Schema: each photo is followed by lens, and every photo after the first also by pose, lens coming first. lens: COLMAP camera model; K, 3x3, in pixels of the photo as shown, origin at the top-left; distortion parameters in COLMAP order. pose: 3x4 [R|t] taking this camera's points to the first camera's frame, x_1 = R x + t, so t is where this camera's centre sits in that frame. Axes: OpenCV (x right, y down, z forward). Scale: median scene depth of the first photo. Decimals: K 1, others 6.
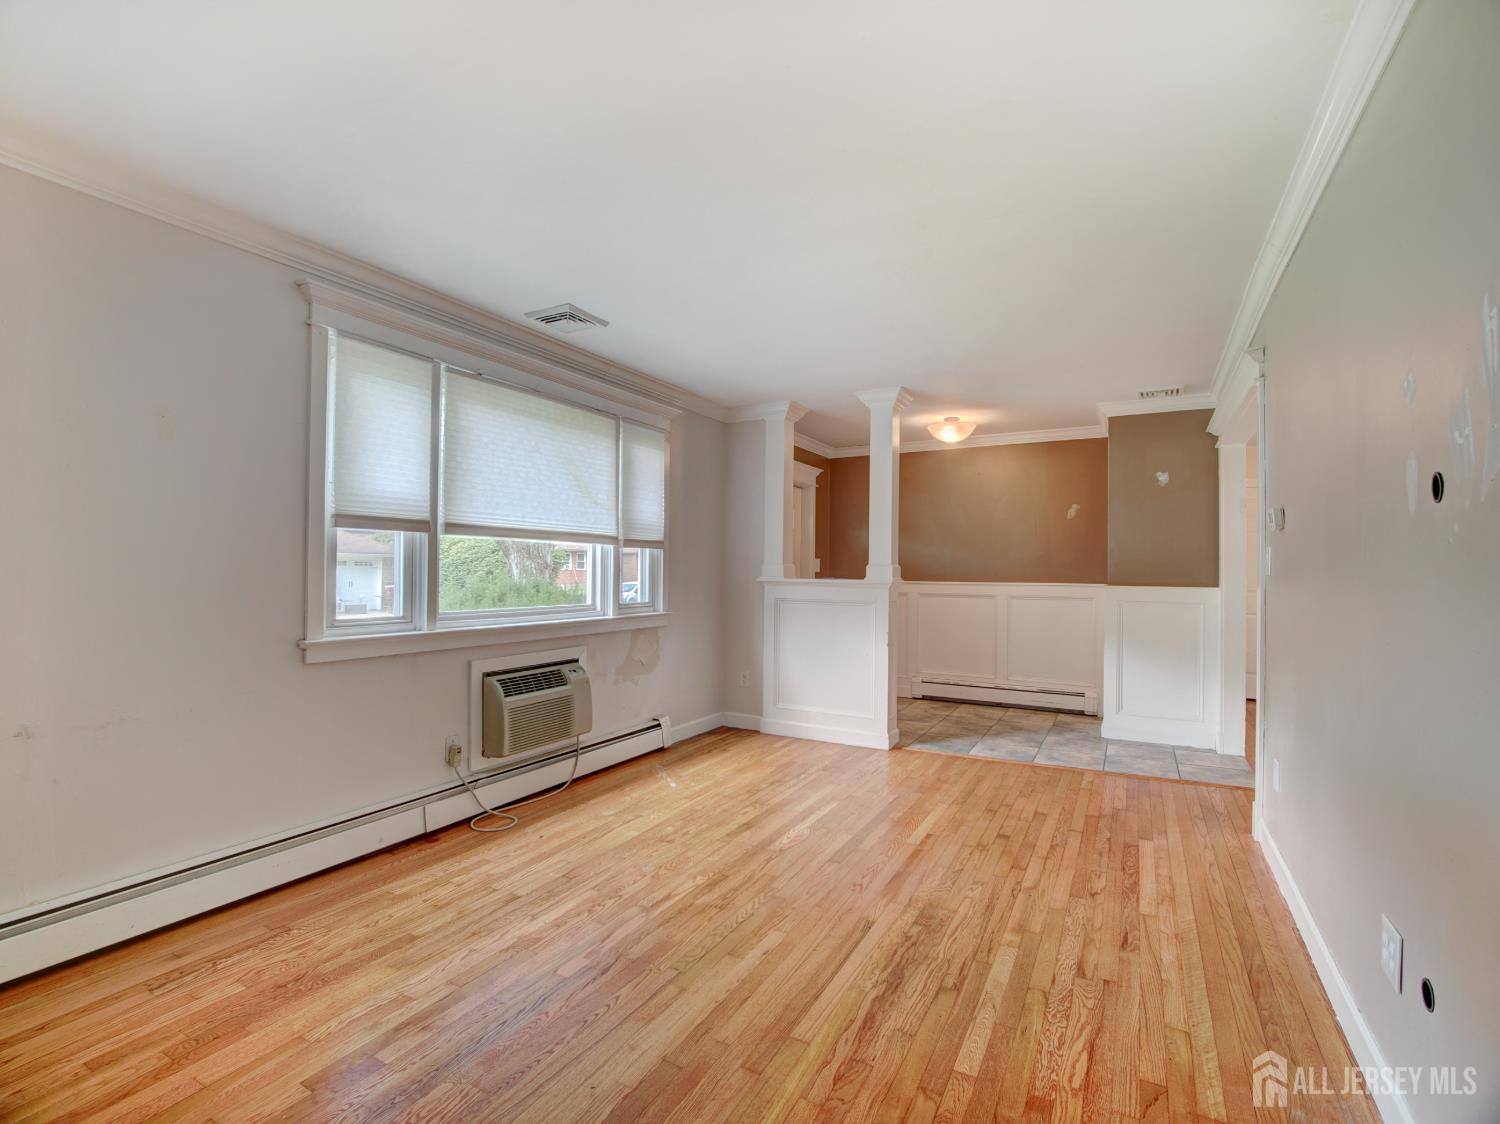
lens RADIAL K [[704.2, 0, 759.9], [0, 704.2, 552.8], [0, 0, 1]] dist [-0.010481, -0.000602]
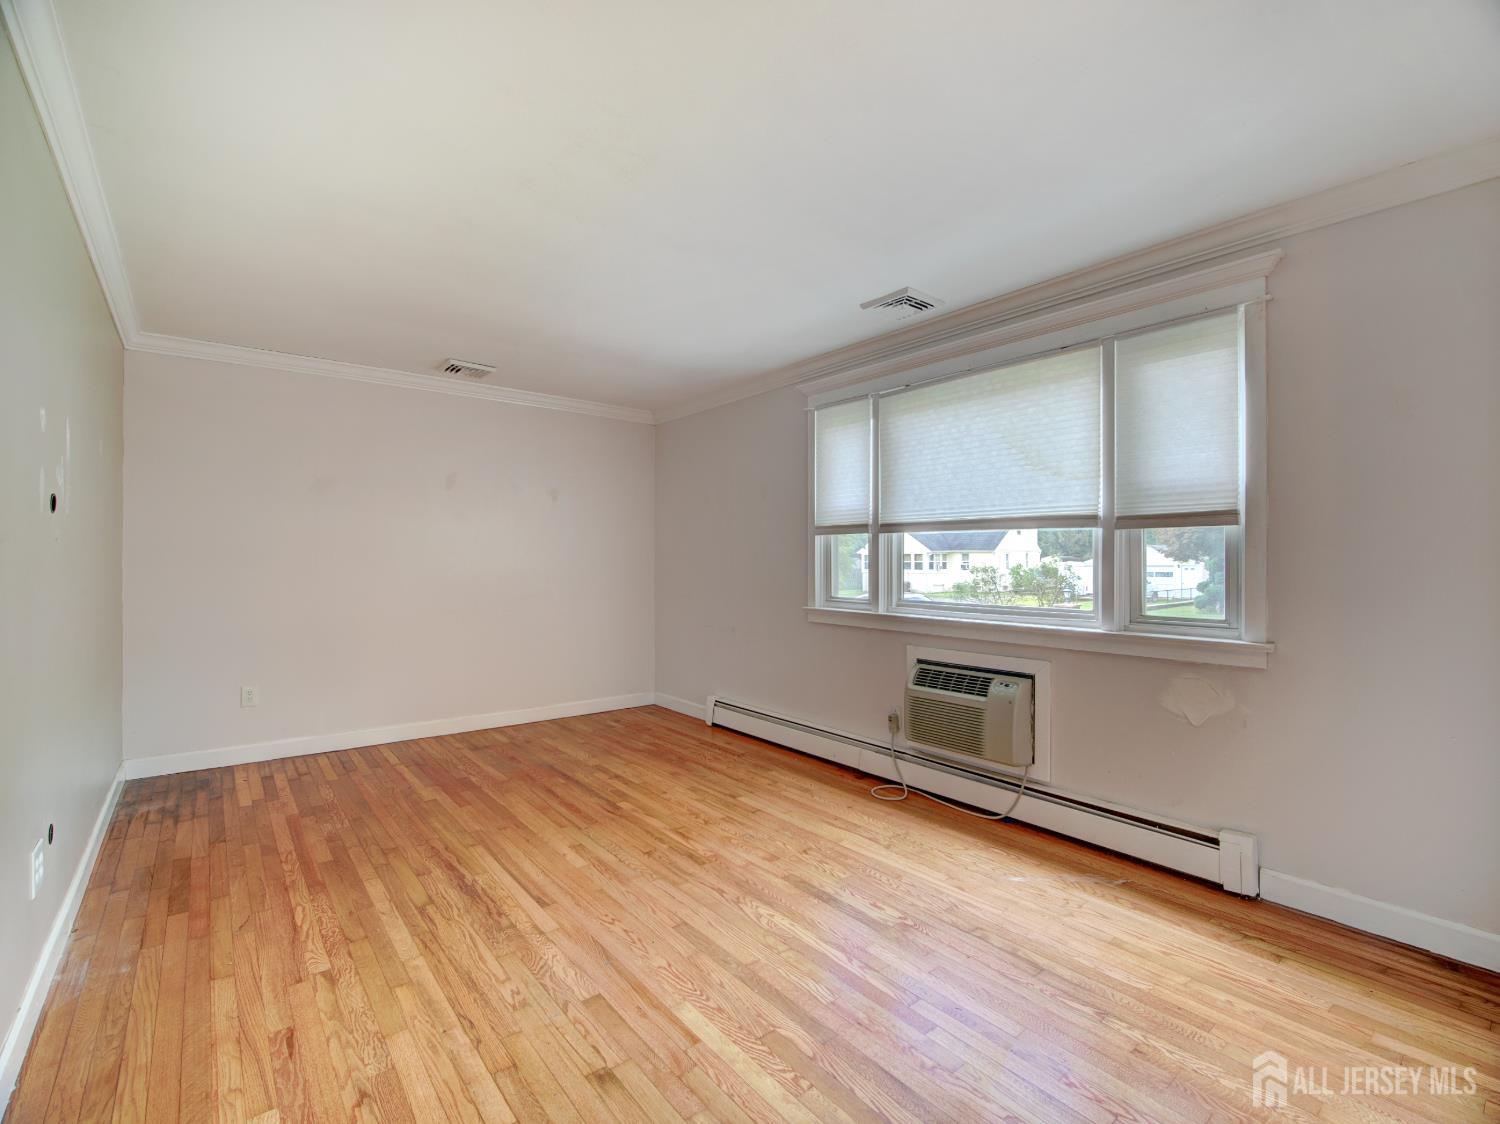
lens RADIAL K [[704.2, 0, 759.9], [0, 704.2, 552.8], [0, 0, 1]] dist [-0.010481, -0.000602]
pose [[-0.396105, -0.017347, -0.918041, 0.780203], [0.019019, 0.999452, -0.027091, 0.036710], [0.918008, -0.028191, -0.395558, 1.357364]]
